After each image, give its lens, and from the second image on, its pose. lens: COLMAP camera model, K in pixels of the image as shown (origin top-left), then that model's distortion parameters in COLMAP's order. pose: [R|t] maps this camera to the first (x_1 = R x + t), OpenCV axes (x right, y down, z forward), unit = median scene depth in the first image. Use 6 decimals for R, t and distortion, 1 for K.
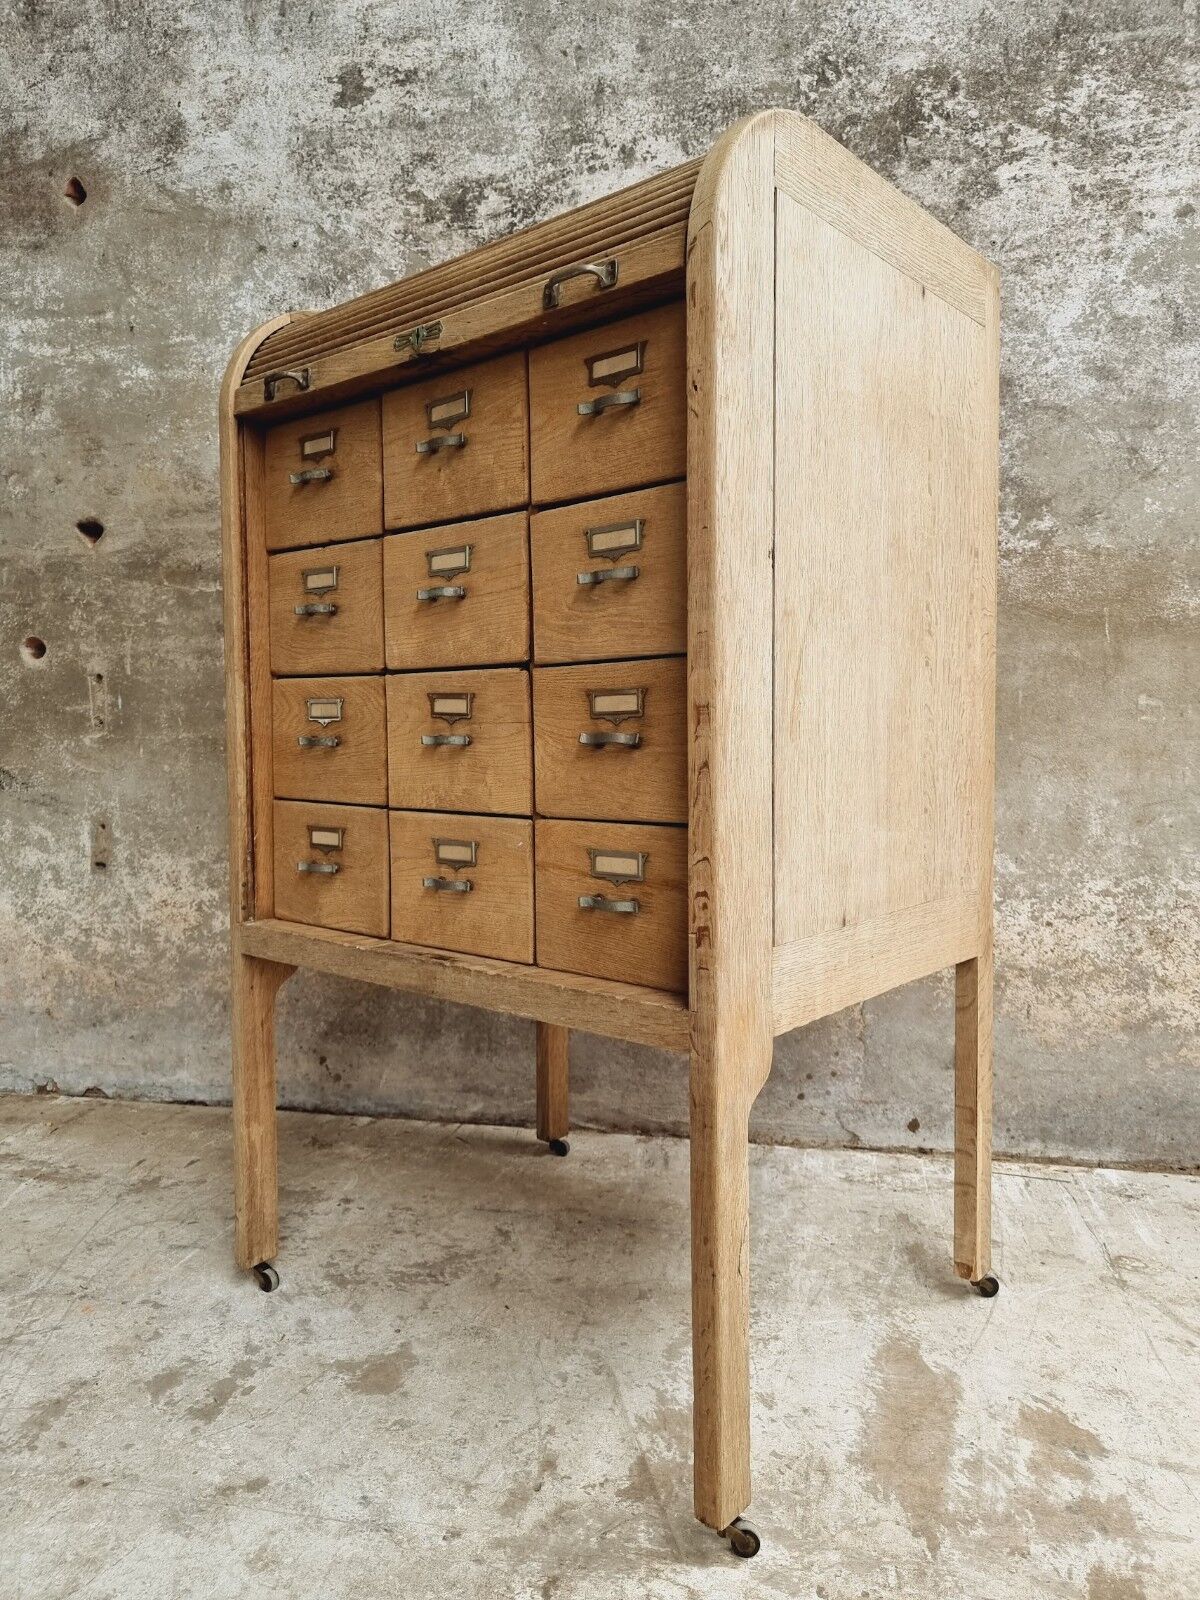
lens RADIAL K [[1118.9, 0, 589.2], [0, 1118.9, 786.6], [0, 0, 1]] dist [0.063836, -0.060900]
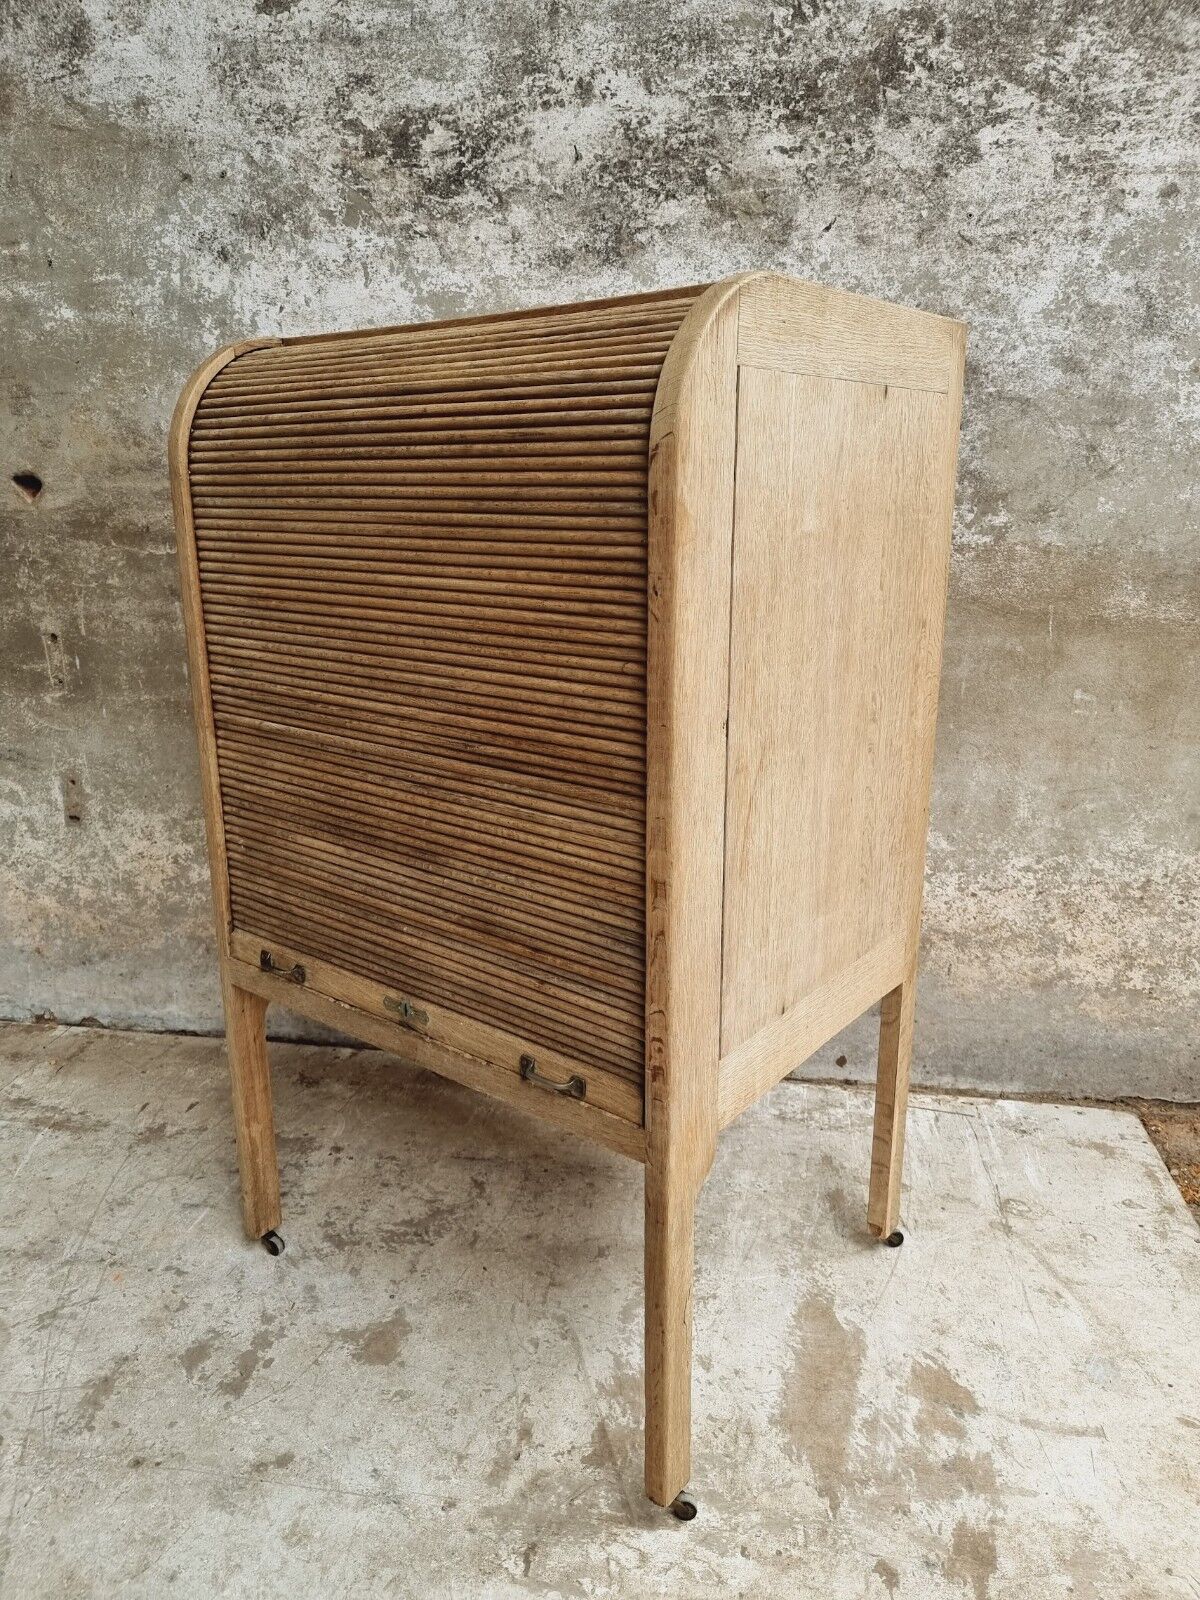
lens RADIAL K [[1118.9, 0, 587.2], [0, 1118.9, 804.9], [0, 0, 1]] dist [0.063836, -0.060900]
pose [[0.999210, -0.010037, 0.038460, -0.005733], [0.001248, 0.975042, 0.222016, -0.201434], [-0.039729, -0.221793, 0.974284, -0.023243]]
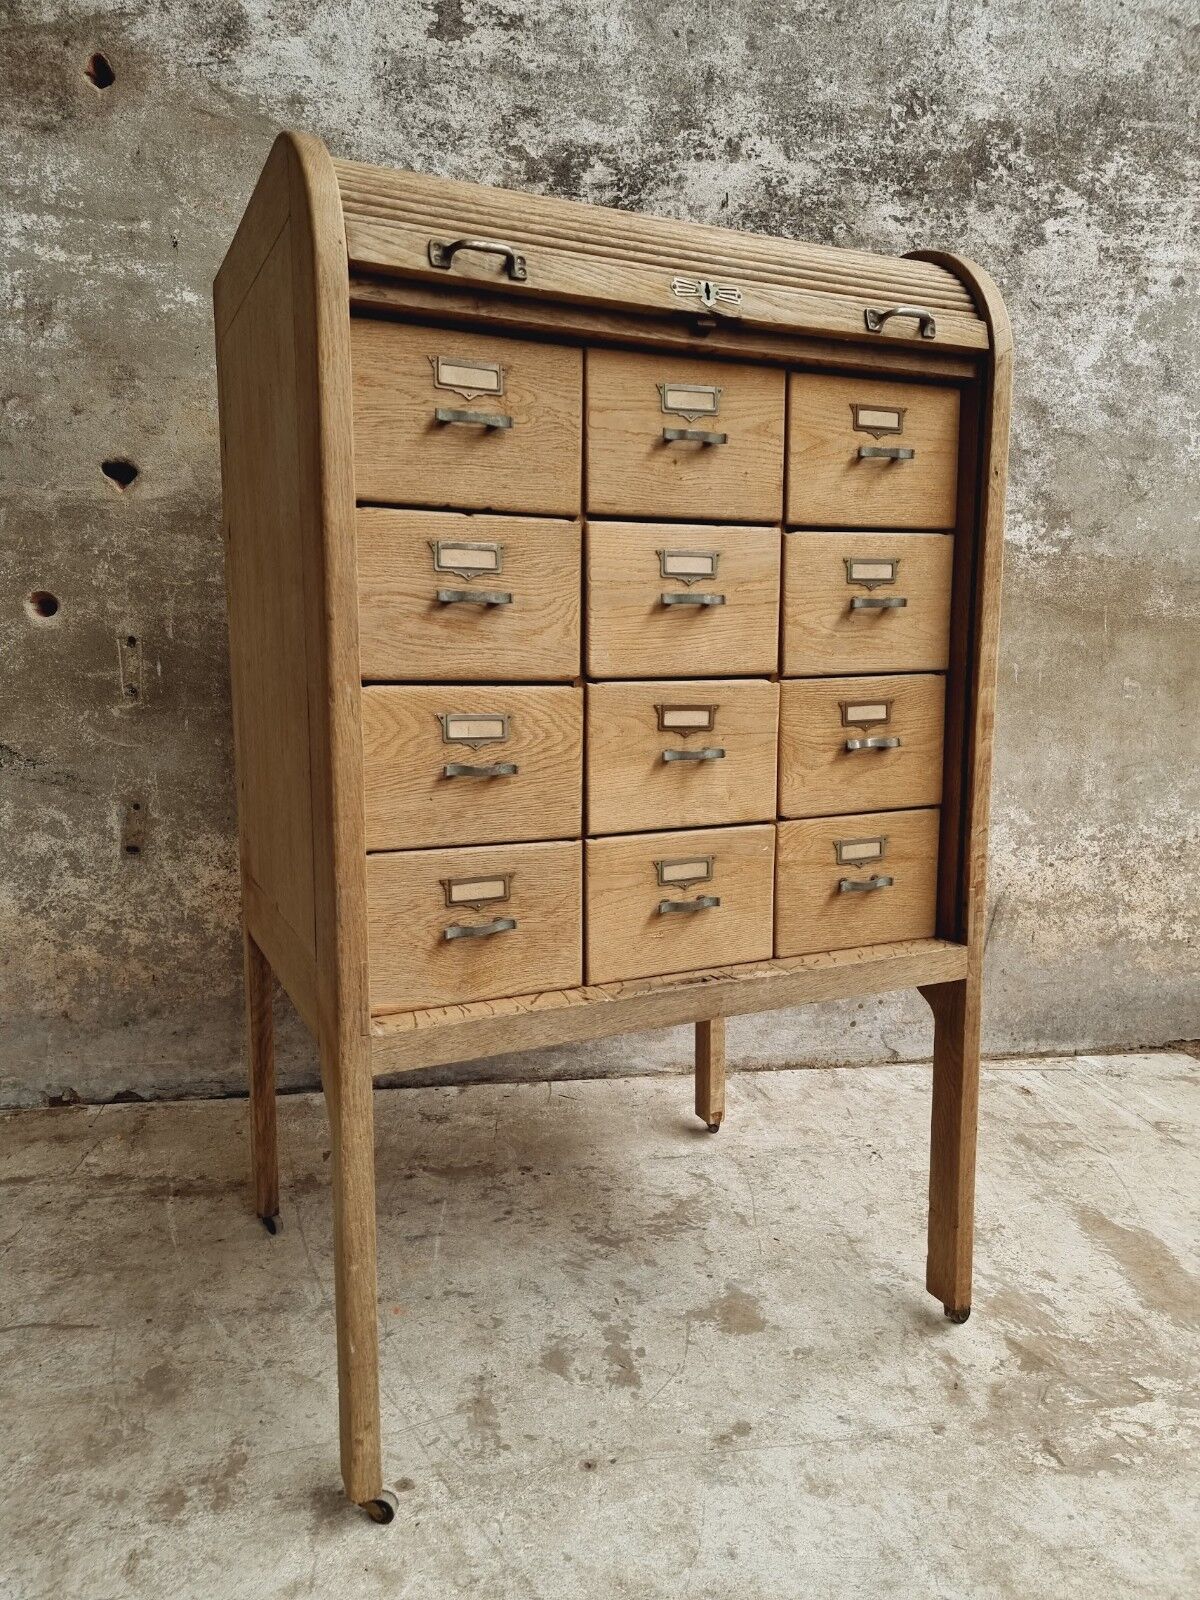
lens RADIAL K [[1118.9, 0, 589.7], [0, 1118.9, 787.1], [0, 0, 1]] dist [0.063836, -0.060900]
pose [[0.936795, -0.028423, 0.348723, -0.476623], [0.004366, 0.997567, 0.069580, -0.048383], [-0.349852, -0.063660, 0.934639, 0.039832]]
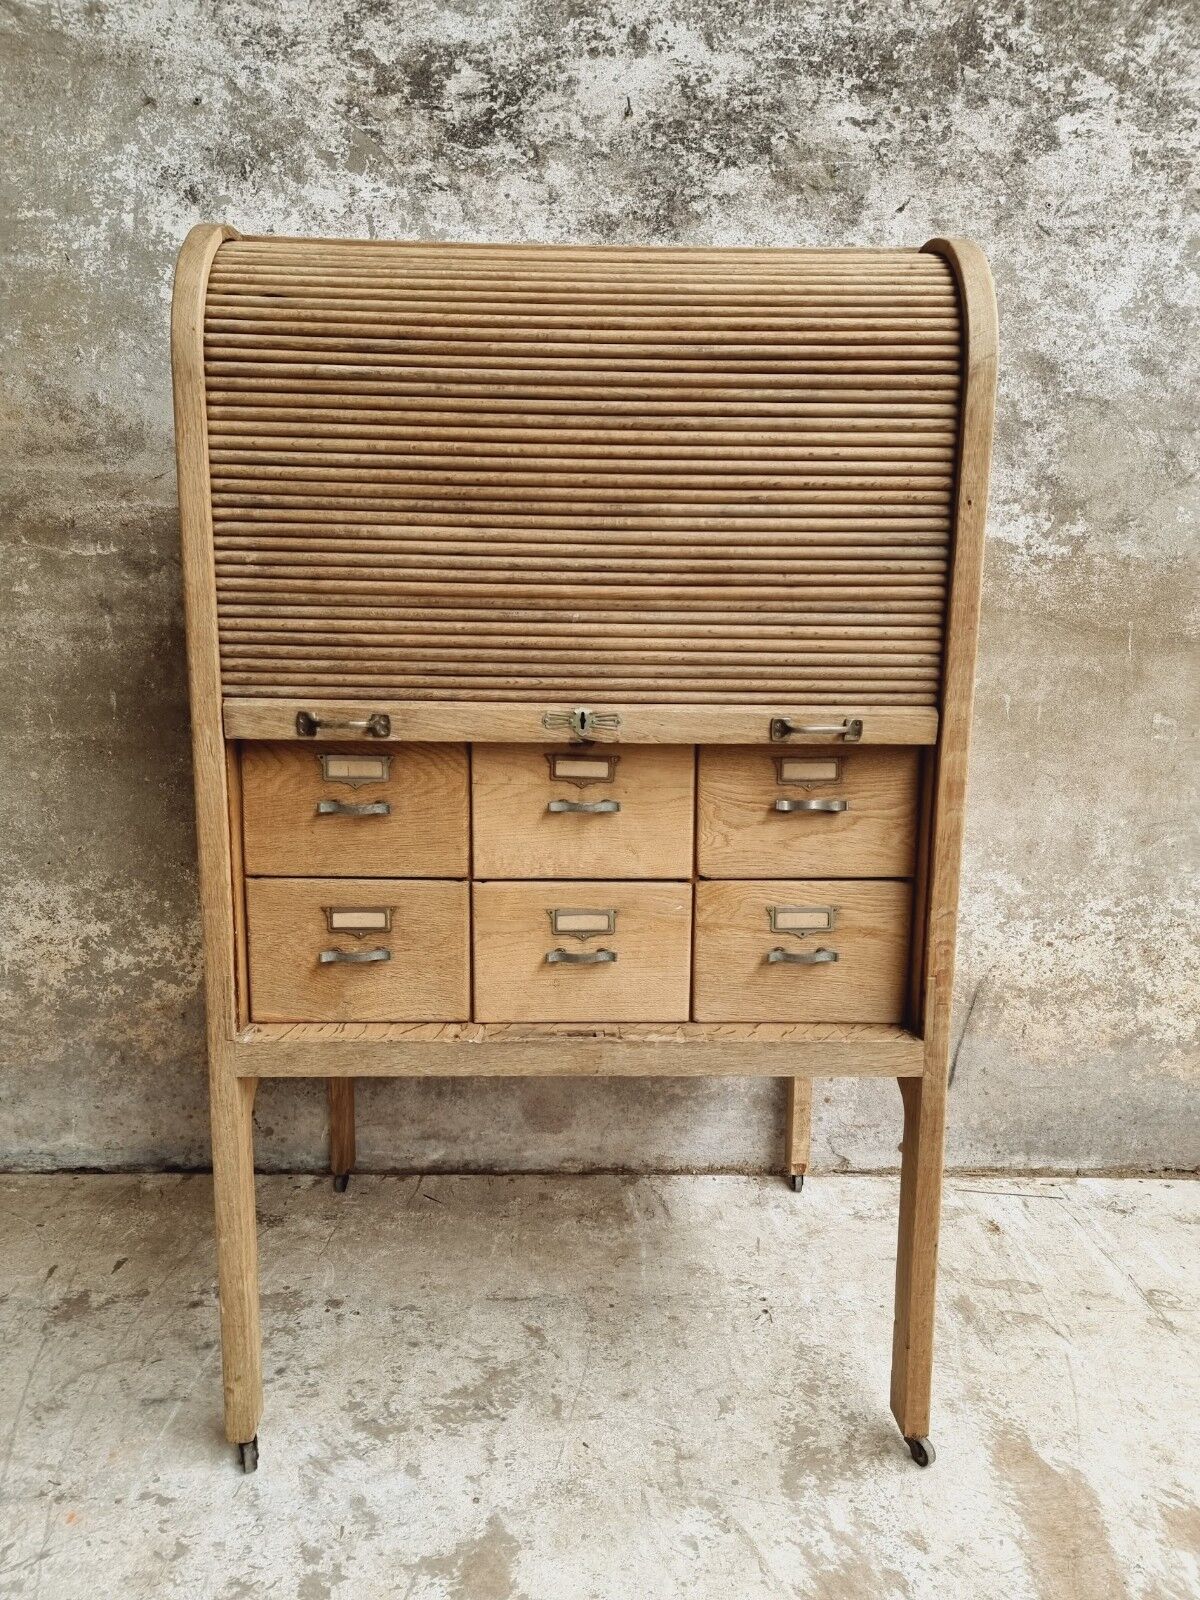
lens RADIAL K [[1118.9, 0, 581.9], [0, 1118.9, 808.7], [0, 0, 1]] dist [0.063836, -0.060900]
pose [[0.974337, -0.017987, 0.224377, -0.203796], [-0.008845, 0.992973, 0.118007, -0.105450], [-0.224923, -0.116963, 0.967331, 0.155015]]
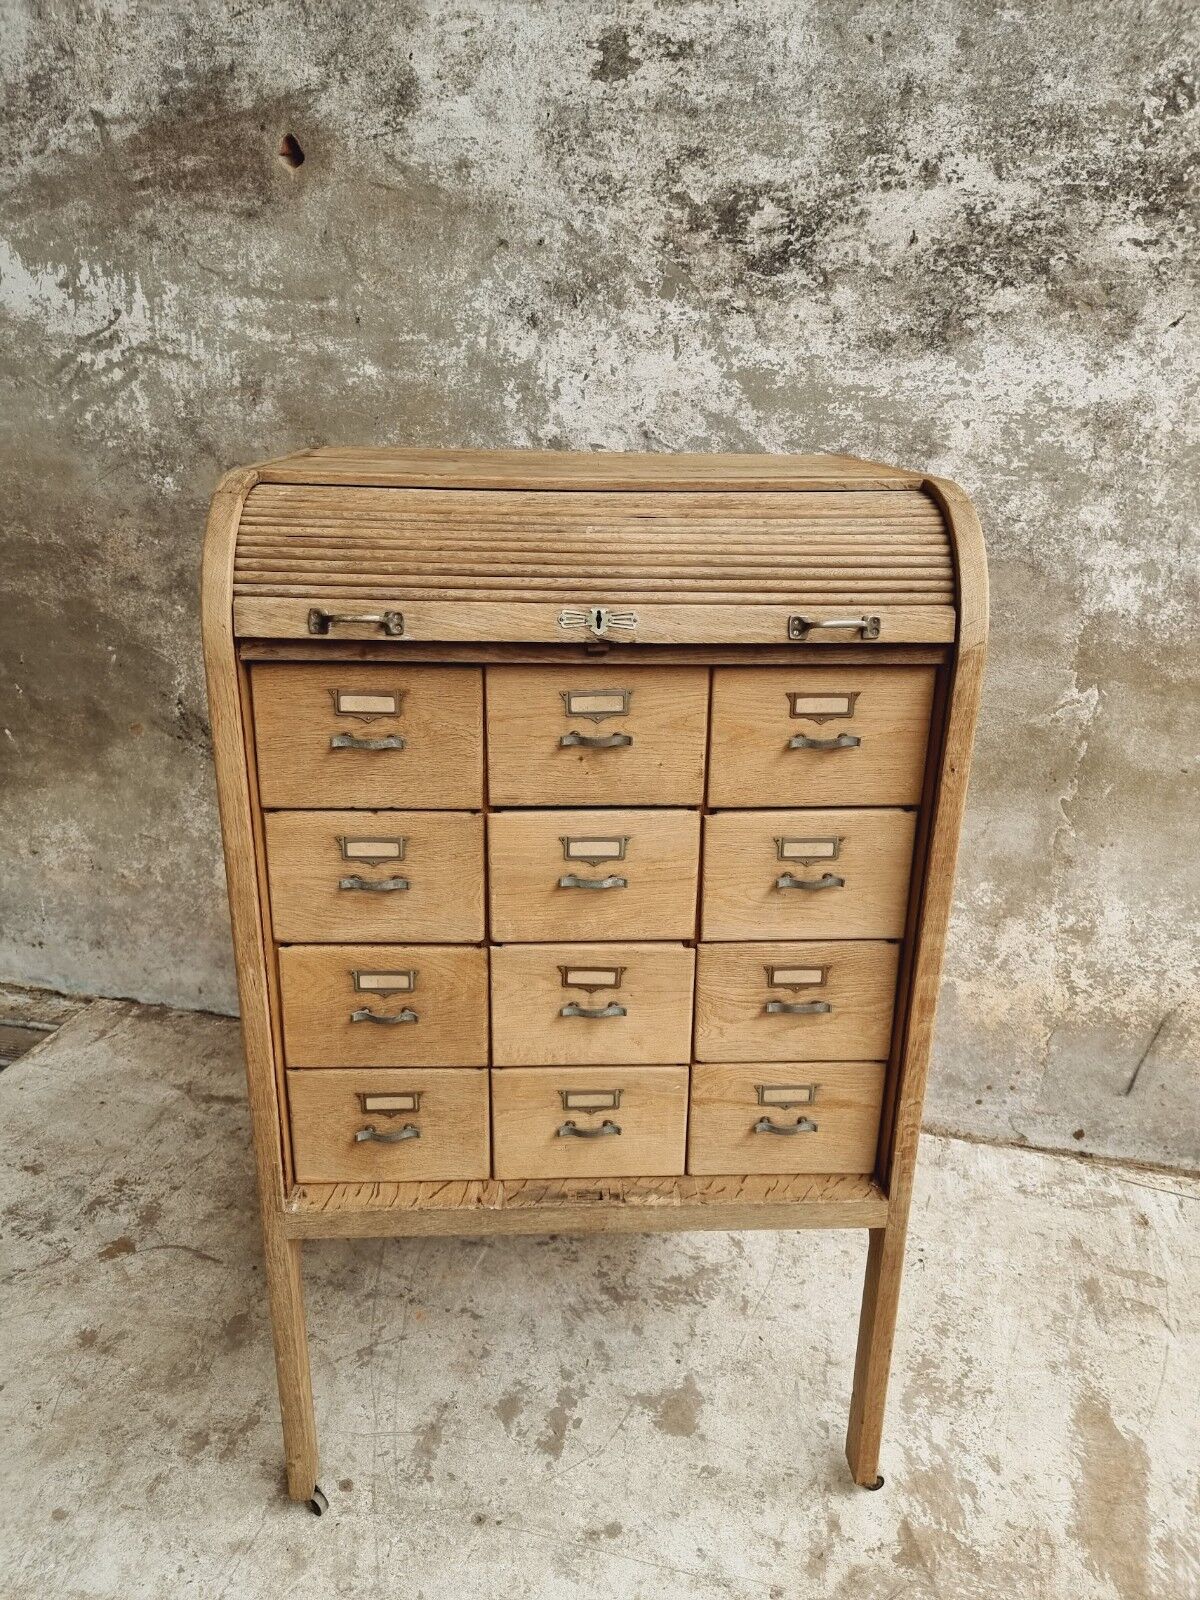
lens RADIAL K [[1118.9, 0, 591.4], [0, 1118.9, 800.5], [0, 0, 1]] dist [0.063836, -0.060900]
pose [[0.998834, 0.042486, -0.022927, -0.194148], [-0.033944, 0.955738, 0.292254, -0.343834], [0.034329, -0.291135, 0.956066, -0.006191]]
